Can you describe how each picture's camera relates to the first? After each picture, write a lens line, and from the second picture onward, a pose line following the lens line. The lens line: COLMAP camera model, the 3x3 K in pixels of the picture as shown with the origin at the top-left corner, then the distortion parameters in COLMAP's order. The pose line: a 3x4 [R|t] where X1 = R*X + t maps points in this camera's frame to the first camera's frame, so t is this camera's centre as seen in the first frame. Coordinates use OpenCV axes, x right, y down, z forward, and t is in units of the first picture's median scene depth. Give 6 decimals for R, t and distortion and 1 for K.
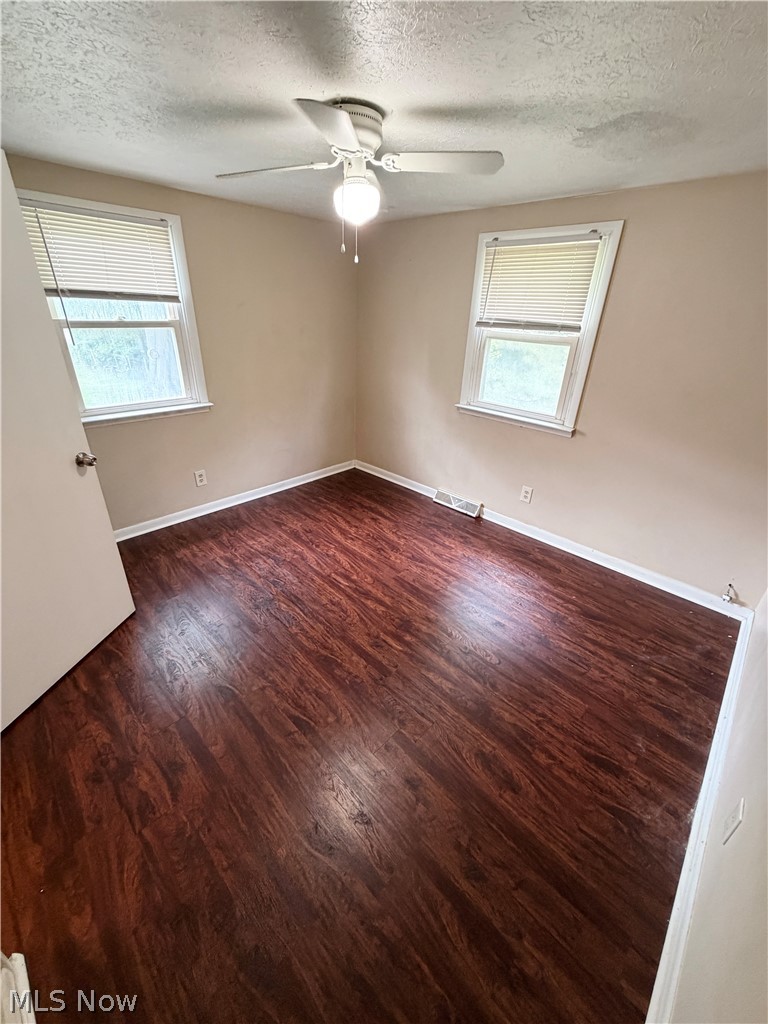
lens RADIAL K [[410.6, 0, 384.2], [0, 410.6, 509.3], [0, 0, 1]] dist [0.000557, 0.000295]
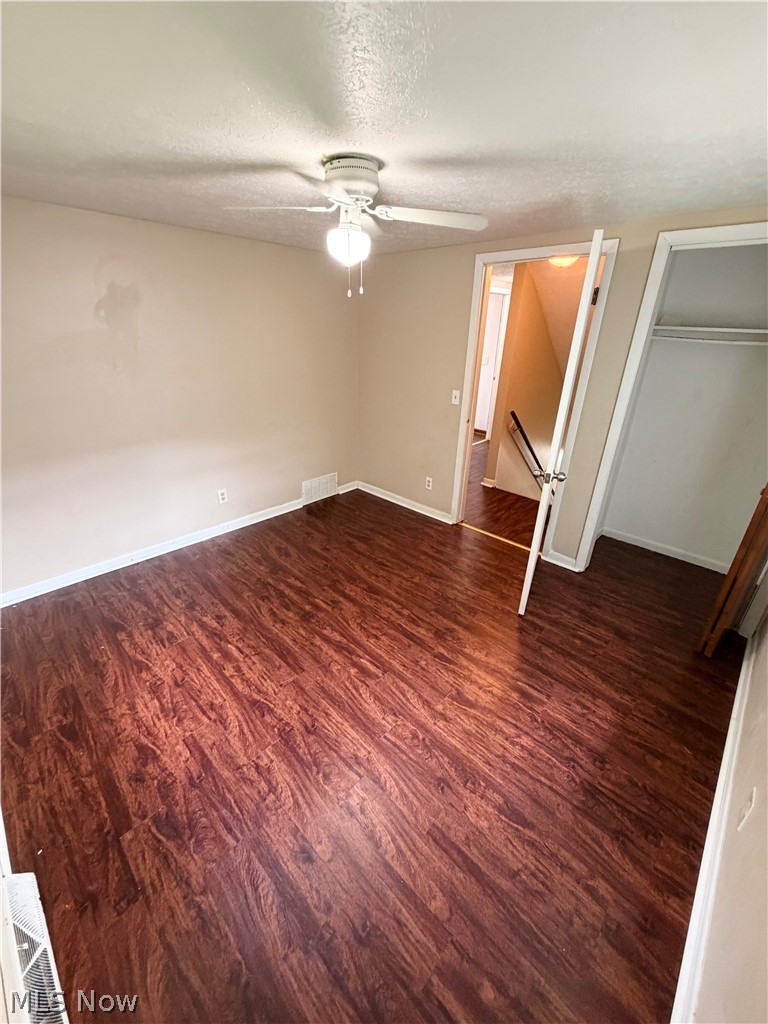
lens RADIAL K [[410.6, 0, 387.5], [0, 410.6, 512.2], [0, 0, 1]] dist [0.000557, 0.000295]
pose [[-0.998267, -0.047705, -0.034465, -0.093982], [-0.056743, 0.624787, 0.778731, -0.634732], [-0.015616, 0.779336, -0.626411, 1.221798]]
